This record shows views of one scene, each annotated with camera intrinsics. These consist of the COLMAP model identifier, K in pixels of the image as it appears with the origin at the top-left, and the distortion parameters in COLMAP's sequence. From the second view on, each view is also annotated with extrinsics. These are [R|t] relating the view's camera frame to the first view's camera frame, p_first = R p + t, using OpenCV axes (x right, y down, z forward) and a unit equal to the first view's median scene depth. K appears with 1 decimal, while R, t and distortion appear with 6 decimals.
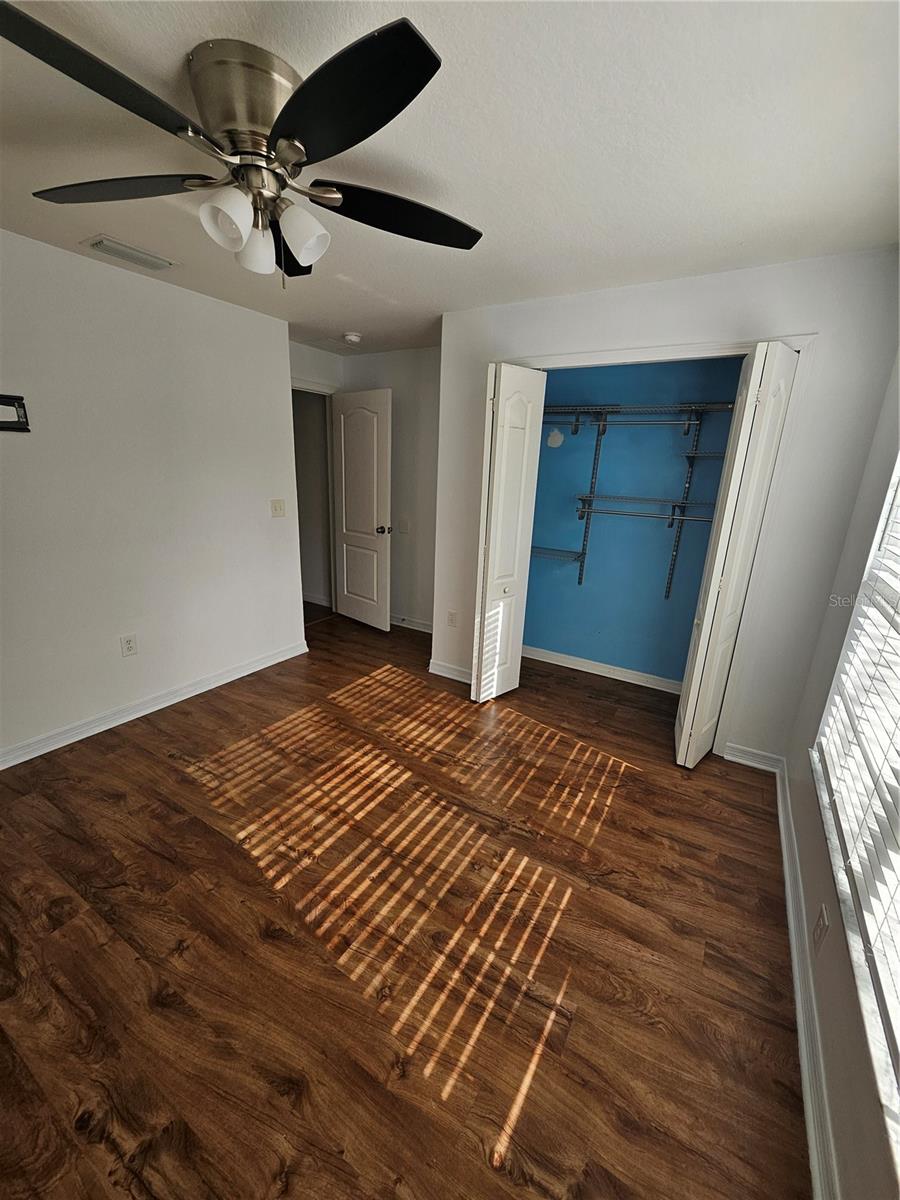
lens RADIAL K [[481.3, 0, 450.0], [0, 481.3, 600.0], [0, 0, 1]] dist [0.005380, 0.000090]
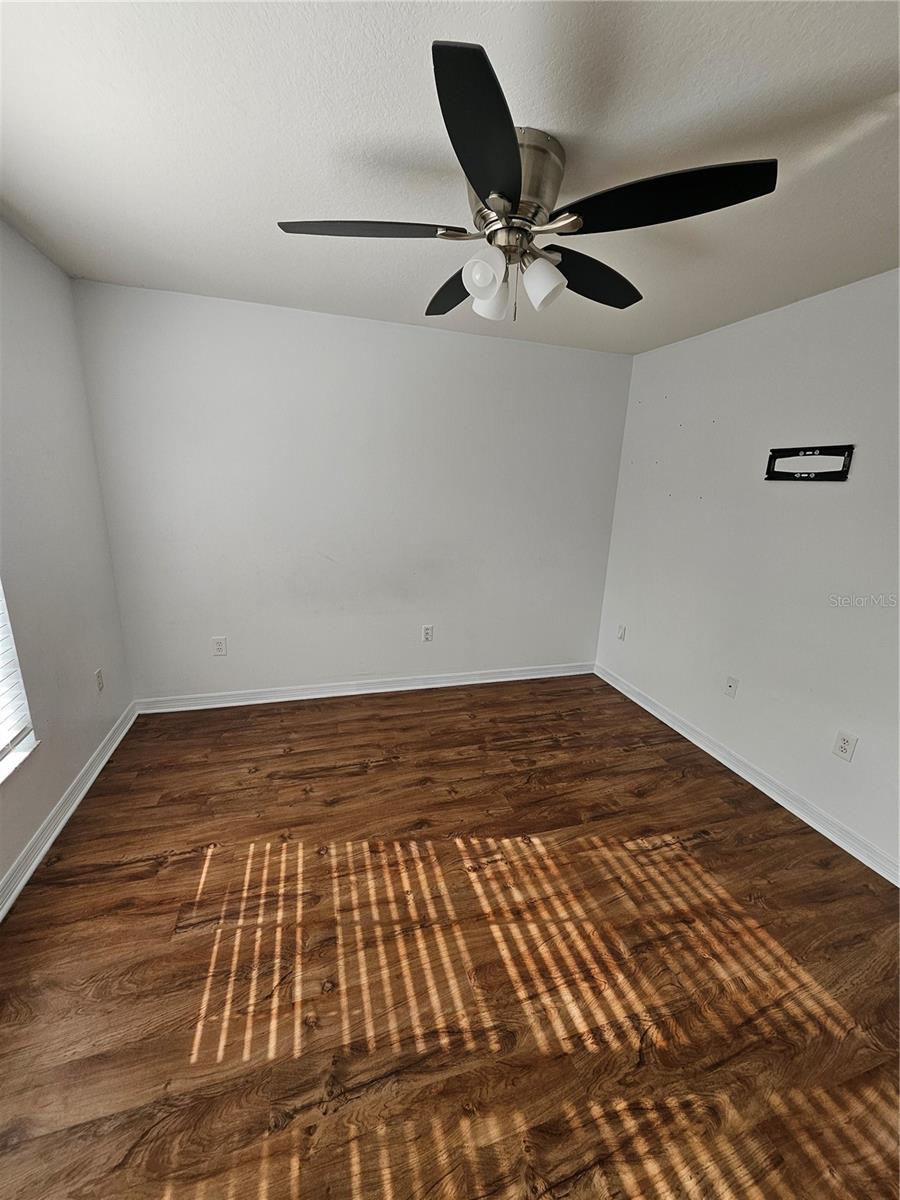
lens RADIAL K [[474.3, 0, 463.5], [0, 474.3, 604.9], [0, 0, 1]] dist [-0.001767, -0.000062]
pose [[-0.648880, 0.133742, -0.749045, 0.382947], [-0.270973, 0.879273, 0.391731, -0.333292], [0.711005, 0.457157, -0.534302, 1.219991]]
